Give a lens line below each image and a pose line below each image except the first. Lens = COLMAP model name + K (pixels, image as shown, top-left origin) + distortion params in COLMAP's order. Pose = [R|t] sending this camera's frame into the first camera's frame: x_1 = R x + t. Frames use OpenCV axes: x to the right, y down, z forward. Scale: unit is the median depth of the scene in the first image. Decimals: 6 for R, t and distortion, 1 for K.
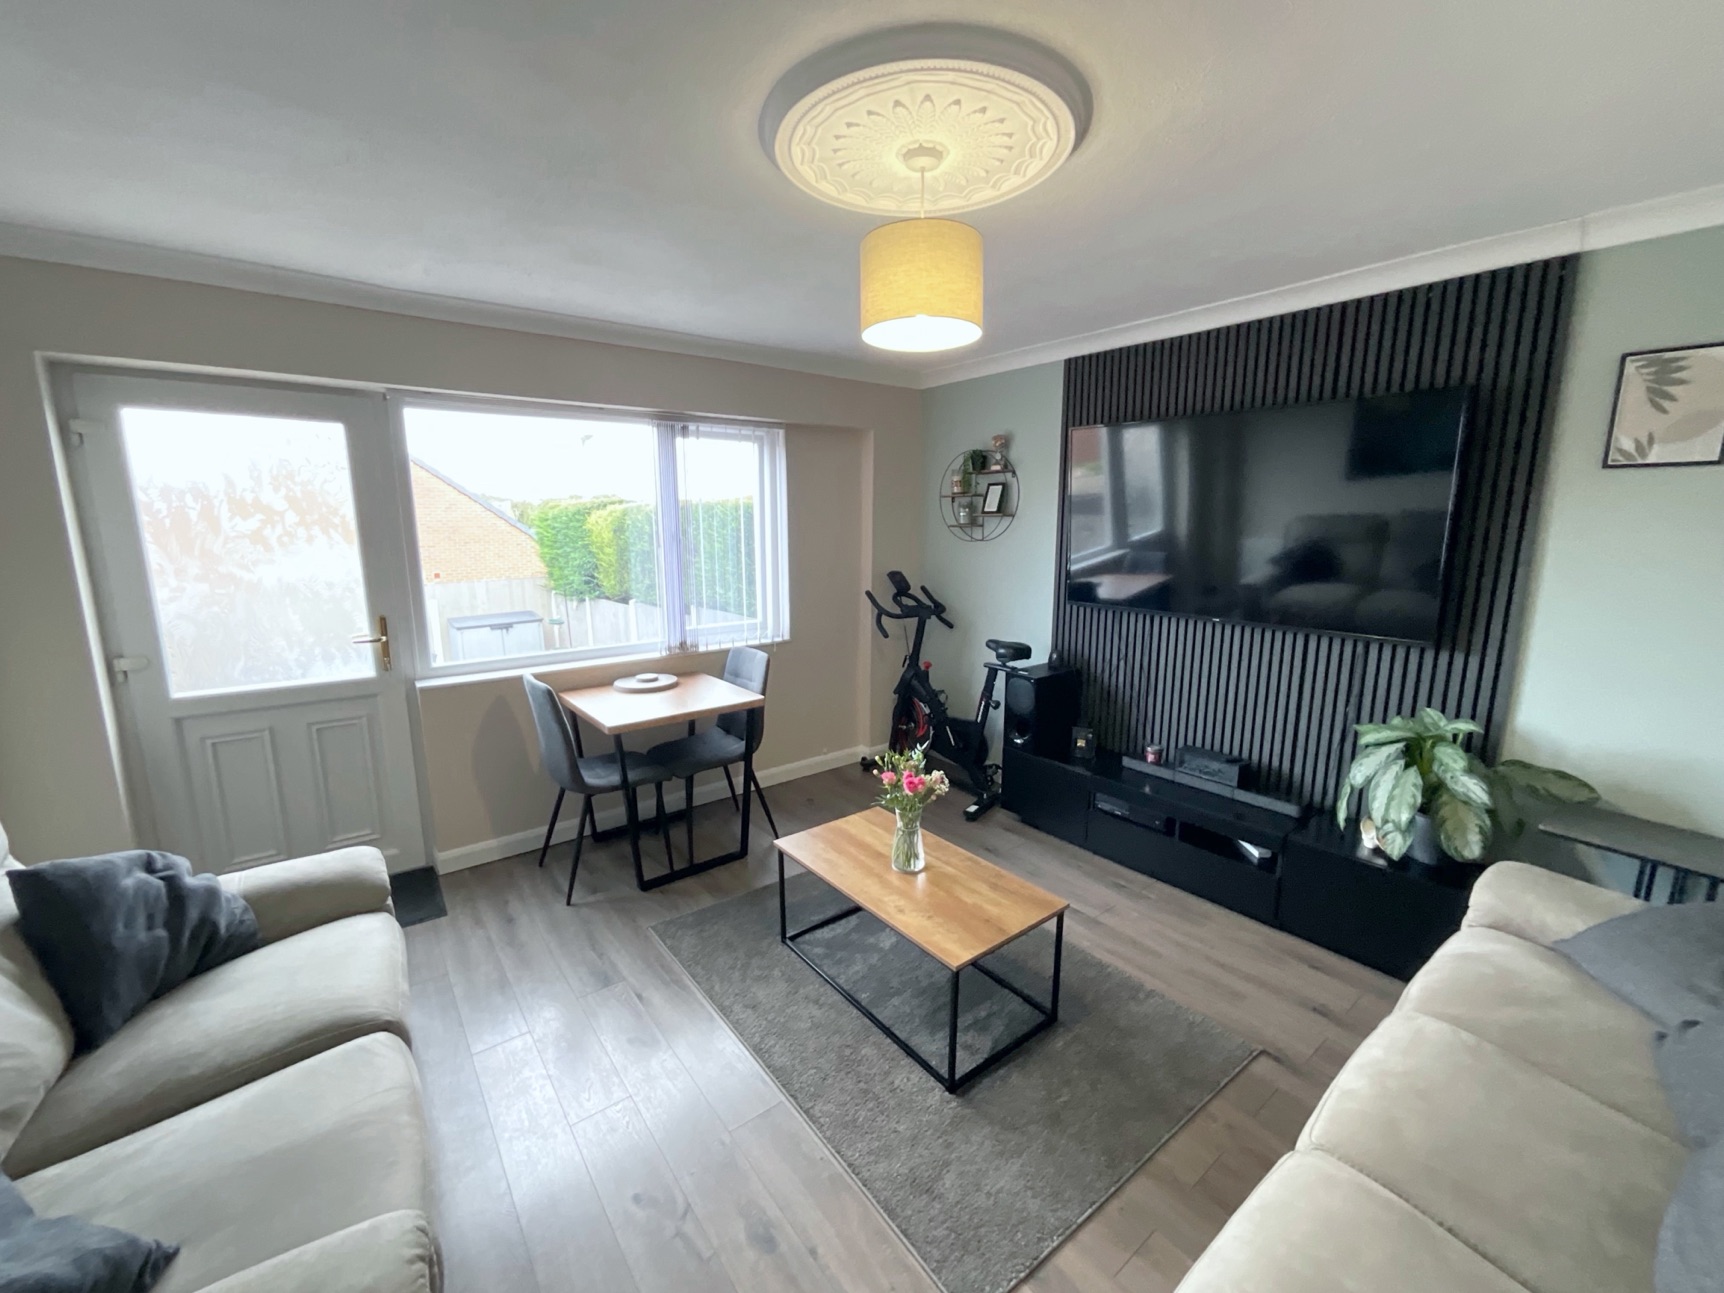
lens RADIAL K [[698.0, 0, 866.7], [0, 698.0, 642.4], [0, 0, 1]] dist [-0.003841, 0.000675]
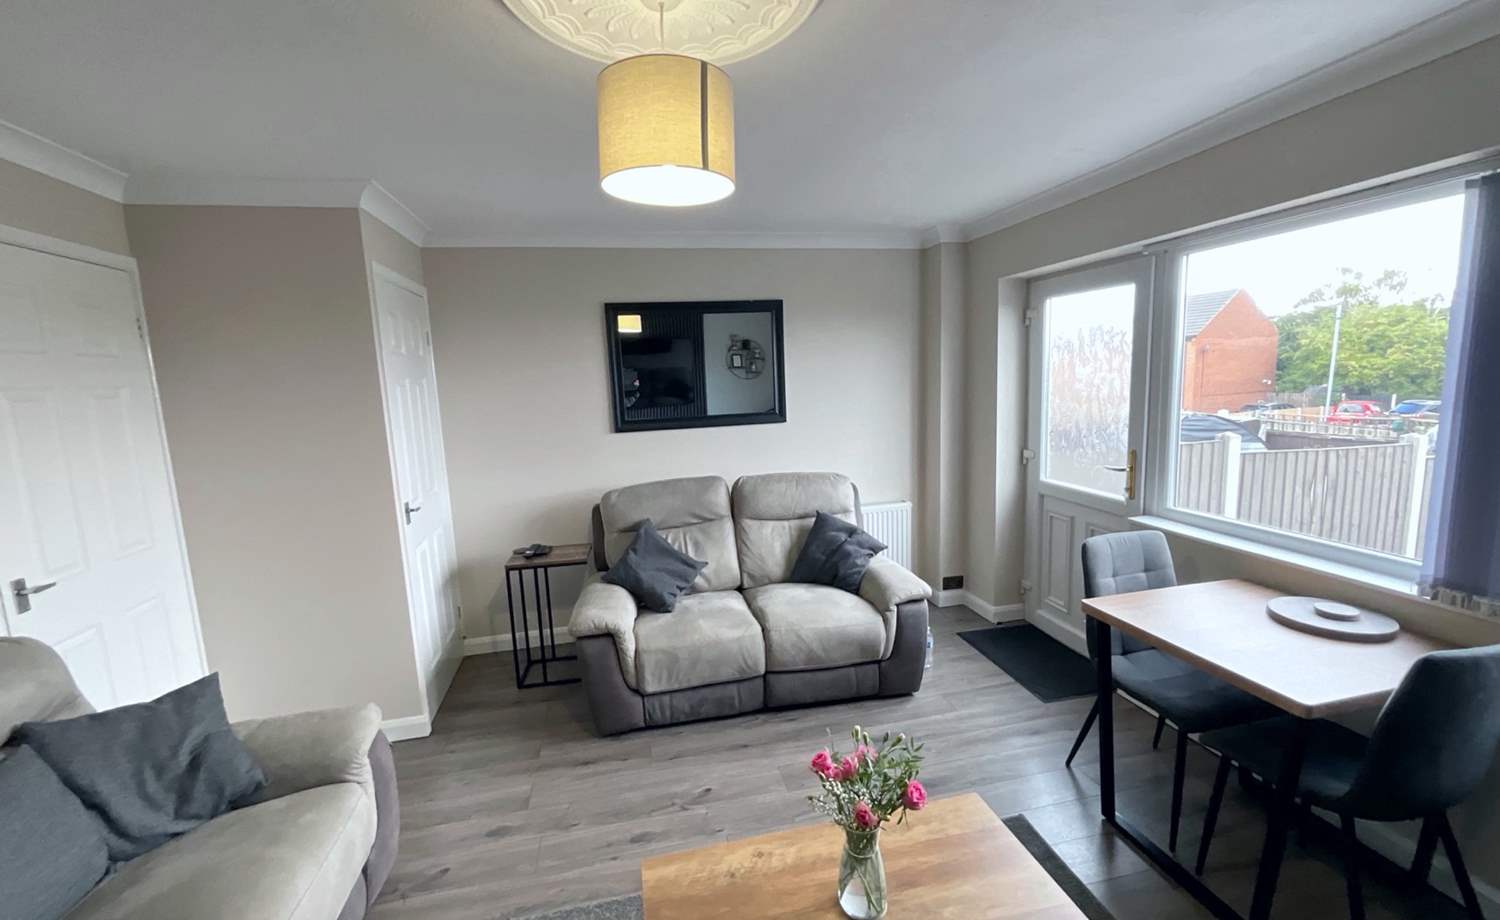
lens RADIAL K [[608.7, 0, 745.6], [0, 608.7, 460.6], [0, 0, 1]] dist [-0.000287, -0.000024]
pose [[-0.432230, 0.143418, -0.890286, 0.453445], [-0.119617, 0.969429, 0.214241, -0.158827], [0.893795, 0.199095, -0.401861, 0.843881]]
